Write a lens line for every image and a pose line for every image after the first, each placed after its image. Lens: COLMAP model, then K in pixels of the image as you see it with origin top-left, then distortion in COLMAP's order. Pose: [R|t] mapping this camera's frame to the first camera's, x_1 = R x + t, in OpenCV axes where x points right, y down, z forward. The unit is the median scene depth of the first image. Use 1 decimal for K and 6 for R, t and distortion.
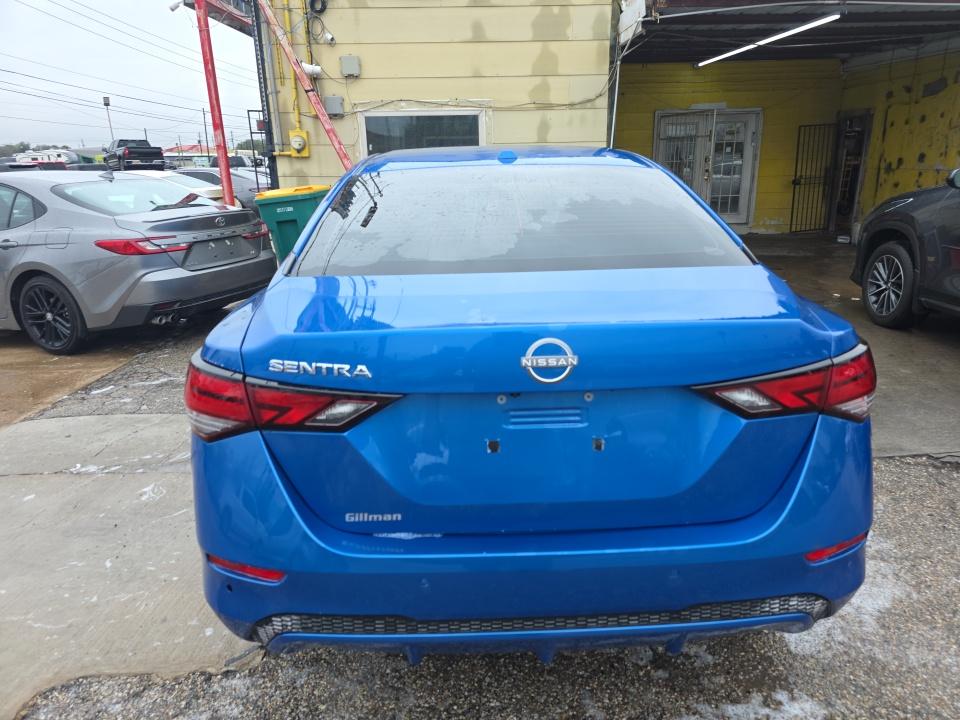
lens RADIAL K [[655.1, 0, 489.6], [0, 655.1, 360.6], [0, 0, 1]] dist [0.040580, -0.038994]
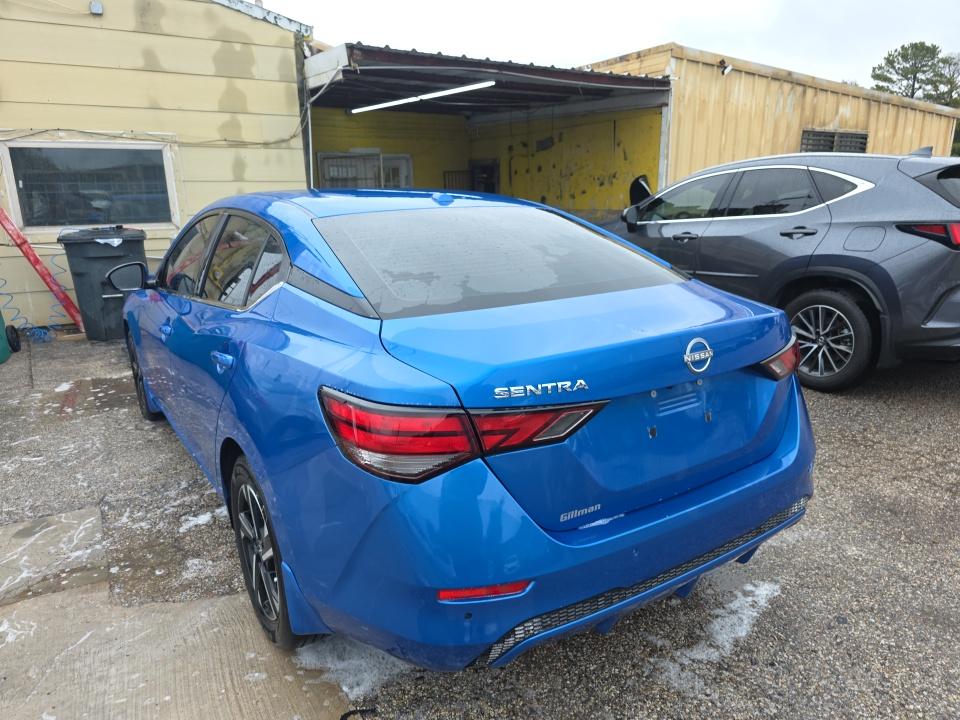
lens RADIAL K [[655.1, 0, 485.4], [0, 655.1, 375.6], [0, 0, 1]] dist [0.040580, -0.038994]
pose [[0.849349, -0.134394, 0.510436, -0.157059], [0.151551, 0.988417, 0.008066, -0.005917], [-0.505607, 0.070506, 0.859878, 0.014061]]
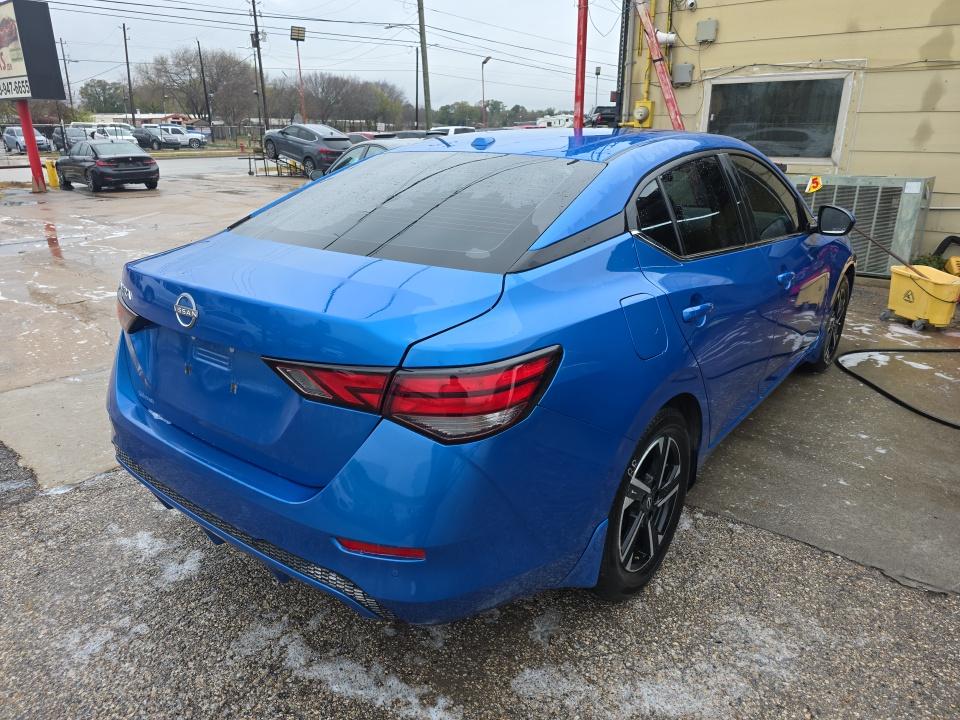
lens RADIAL K [[655.1, 0, 476.8], [0, 655.1, 365.3], [0, 0, 1]] dist [0.040580, -0.038994]
pose [[0.759407, 0.232719, -0.607571, 0.225851], [-0.198372, 0.972196, 0.124435, -0.028660], [0.619636, 0.026028, 0.784457, 0.054294]]
